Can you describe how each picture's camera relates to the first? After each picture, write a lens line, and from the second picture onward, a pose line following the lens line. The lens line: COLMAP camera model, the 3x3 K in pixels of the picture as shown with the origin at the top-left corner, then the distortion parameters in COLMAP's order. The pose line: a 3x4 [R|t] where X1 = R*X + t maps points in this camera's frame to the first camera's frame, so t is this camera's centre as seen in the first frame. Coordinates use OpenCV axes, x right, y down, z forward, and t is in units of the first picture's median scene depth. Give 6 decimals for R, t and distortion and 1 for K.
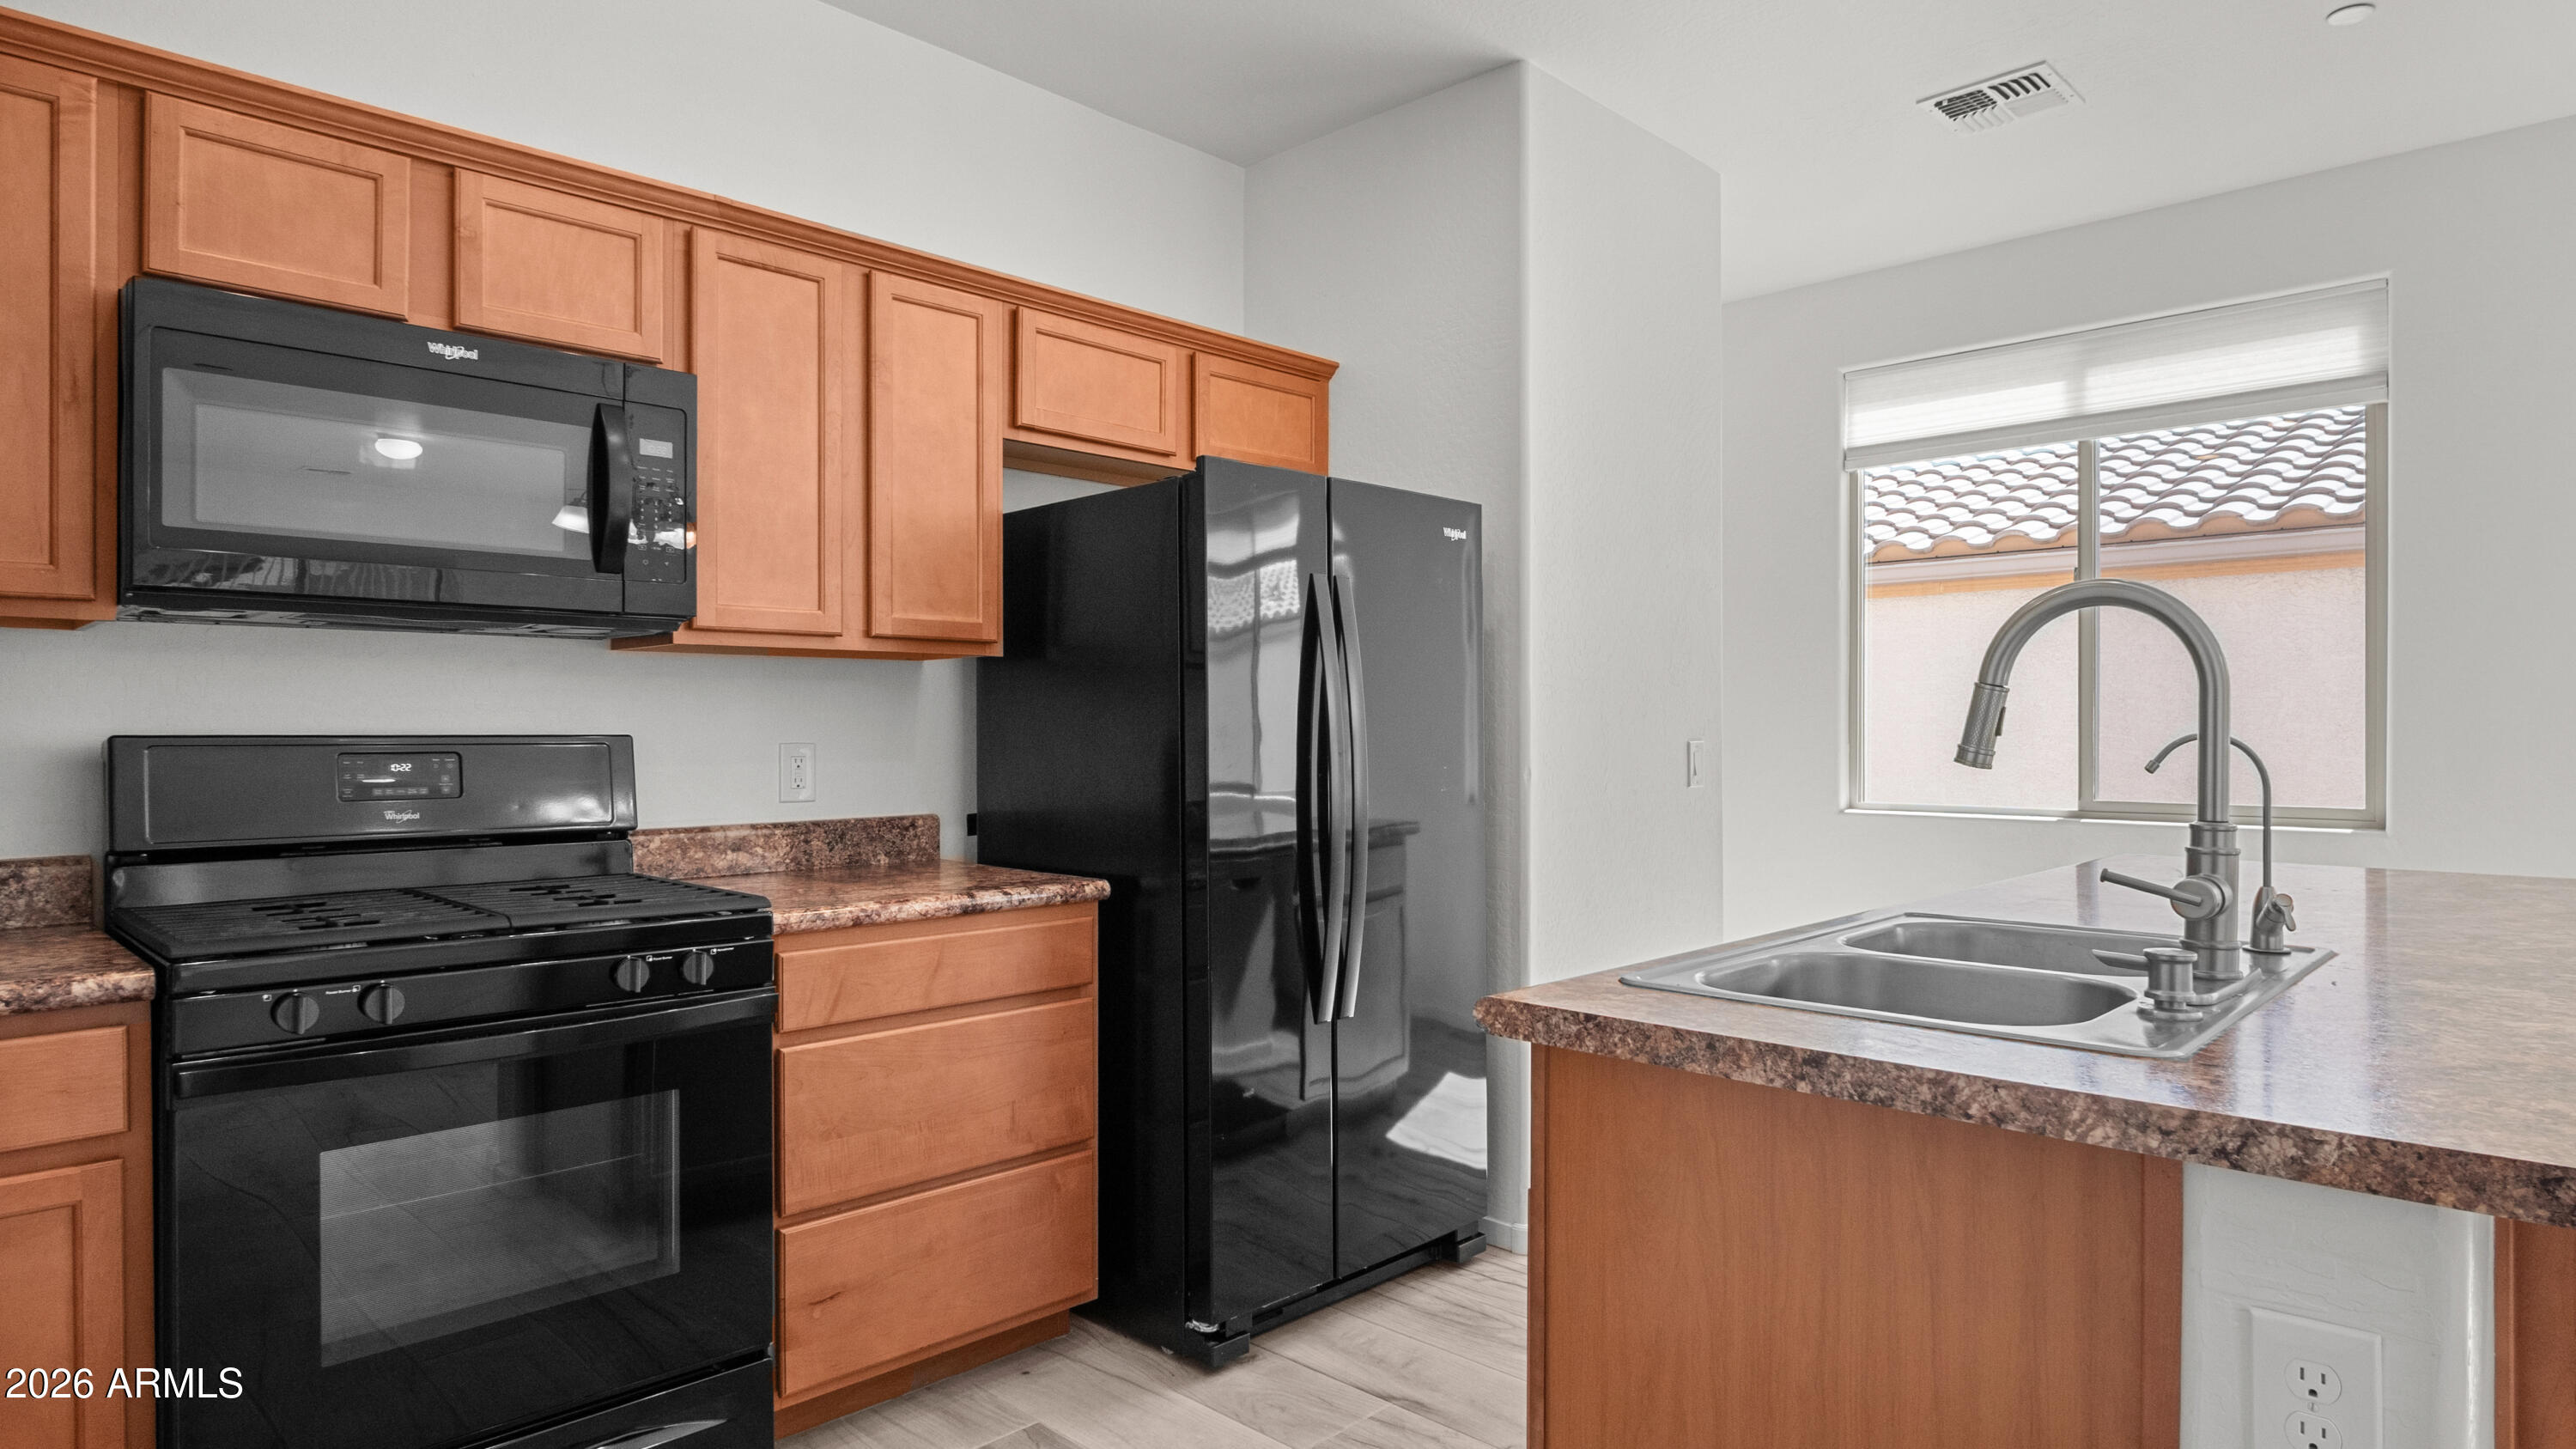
lens RADIAL K [[1419.6, 0, 1302.7], [0, 1419.6, 735.7], [0, 0, 1]] dist [-0.011723, 0.000667]
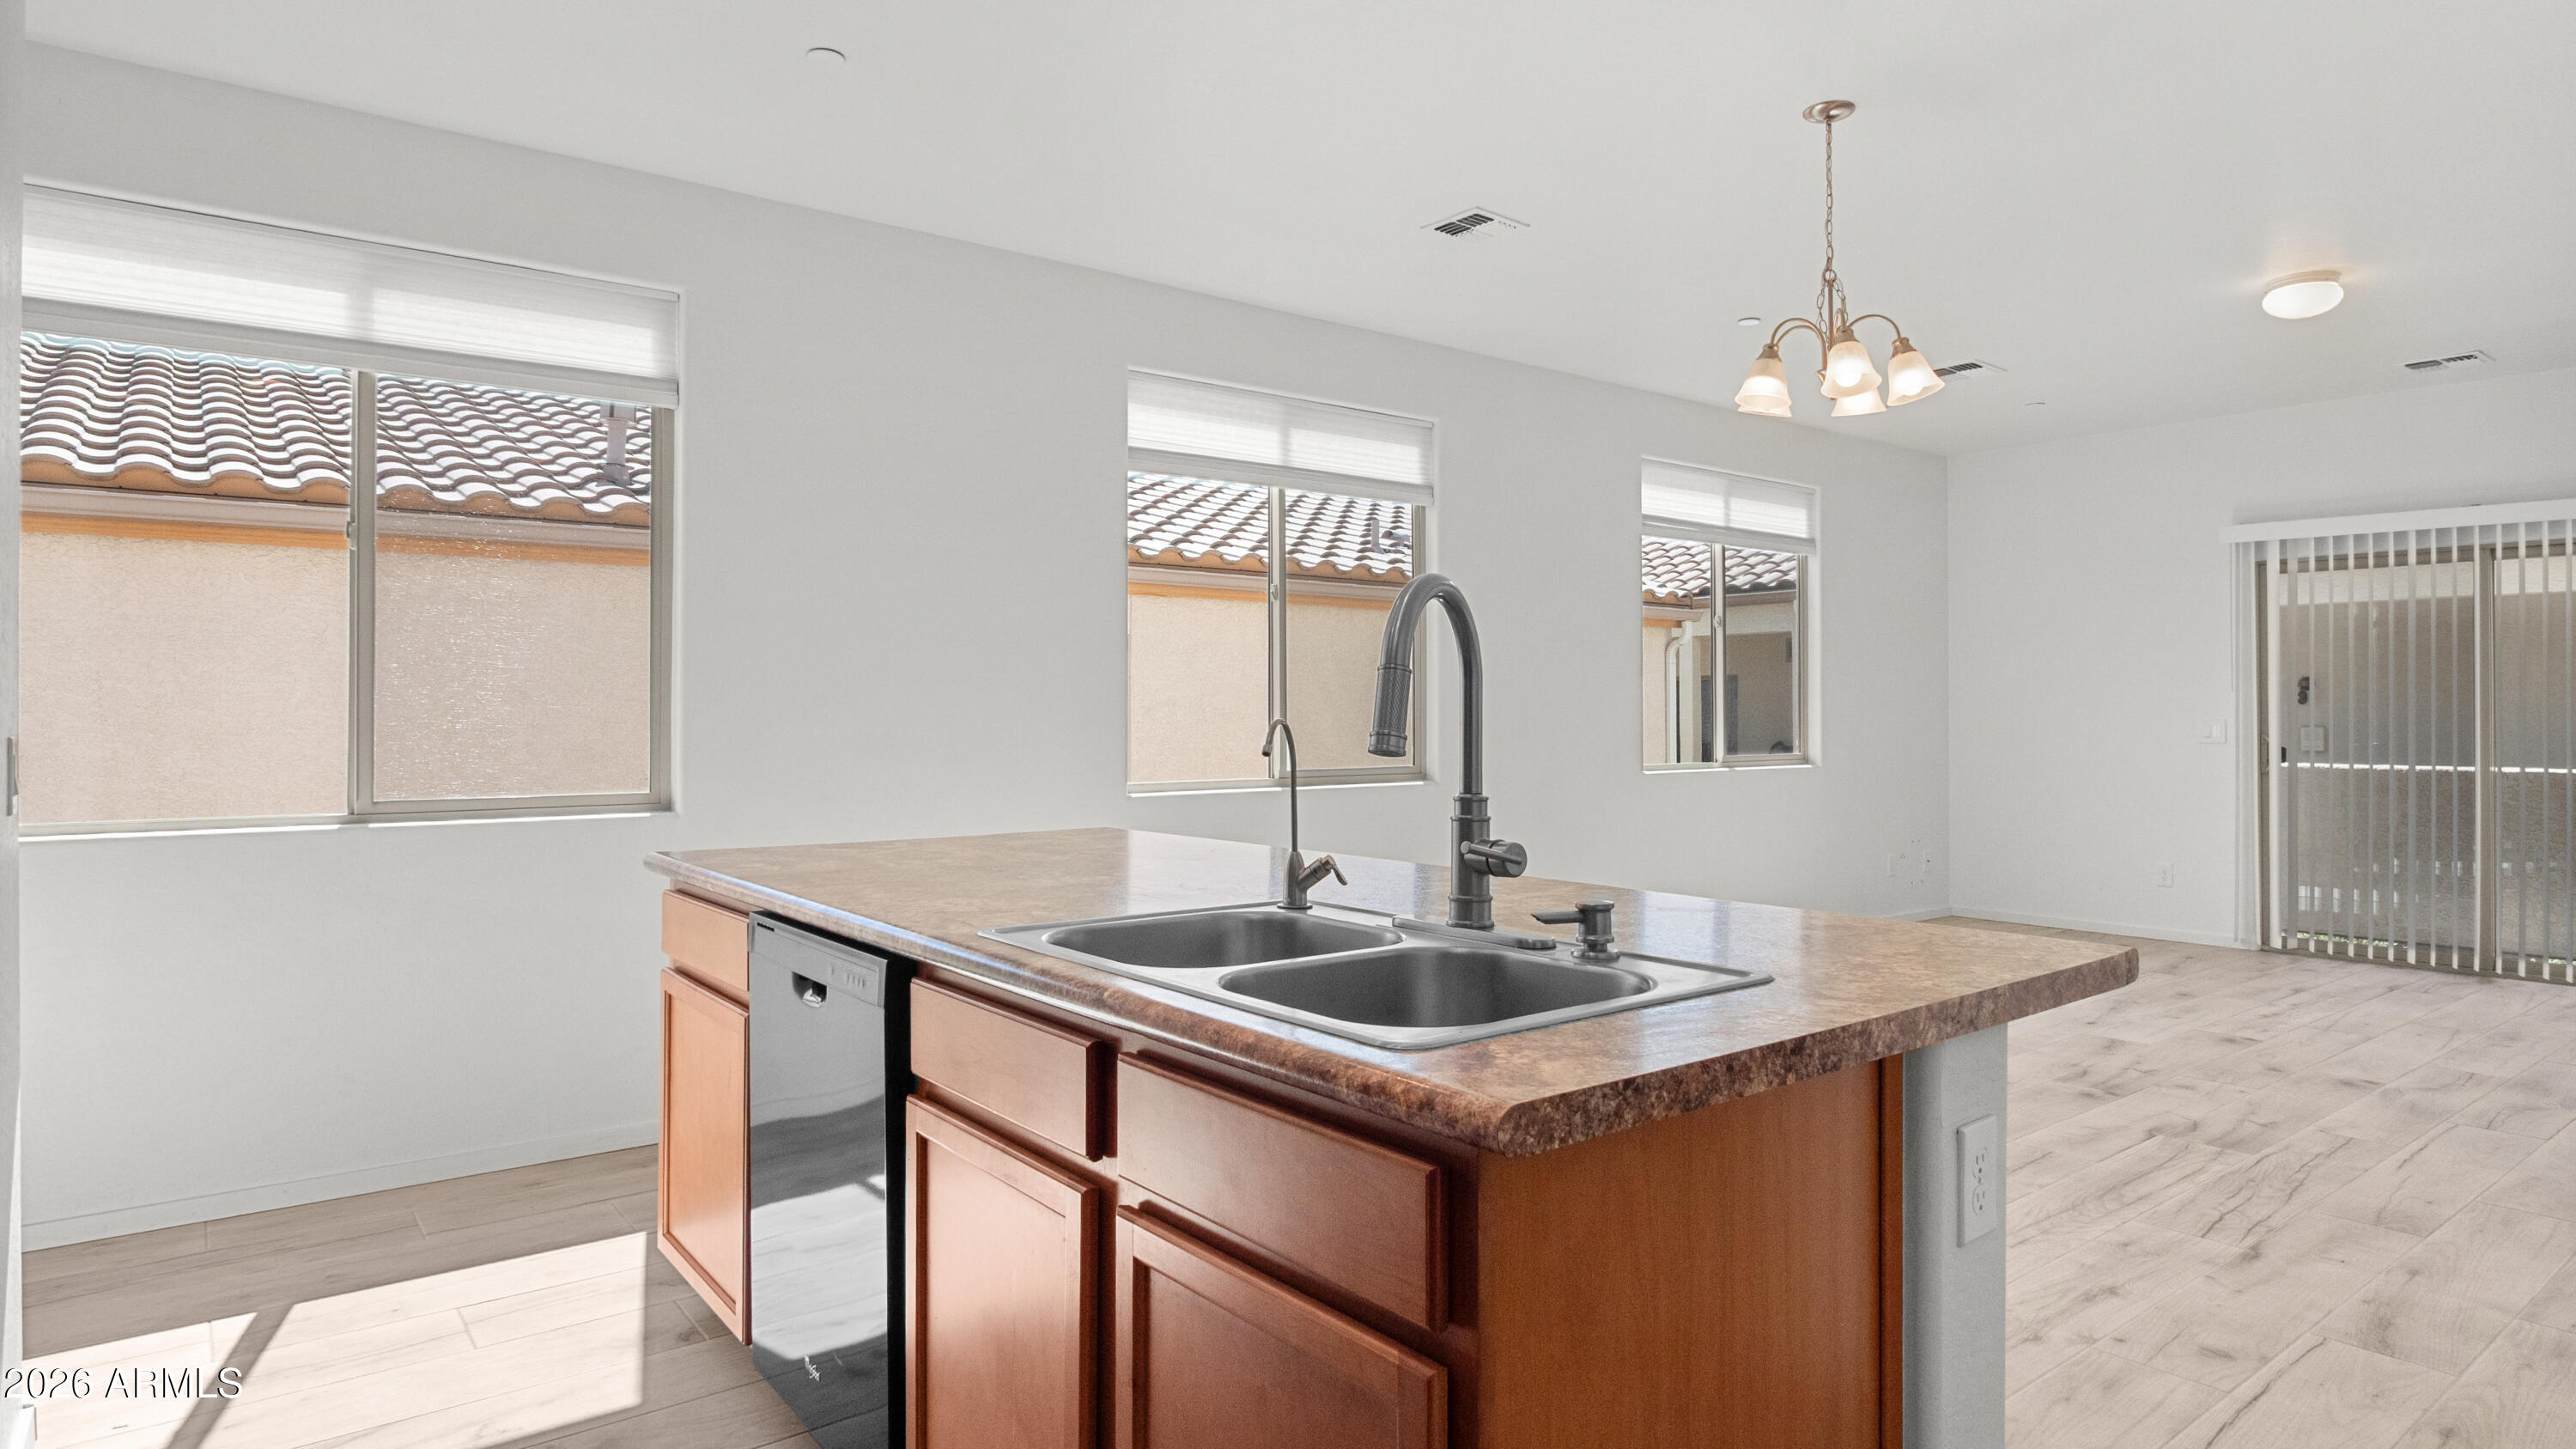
lens RADIAL K [[1419.6, 0, 1280.9], [0, 1419.6, 699.7], [0, 0, 1]] dist [-0.011723, 0.000667]
pose [[0.139629, 0.009746, 0.990156, -0.292760], [0.003275, 0.999942, -0.010304, -0.004882], [-0.990199, 0.004682, 0.139589, 0.511839]]
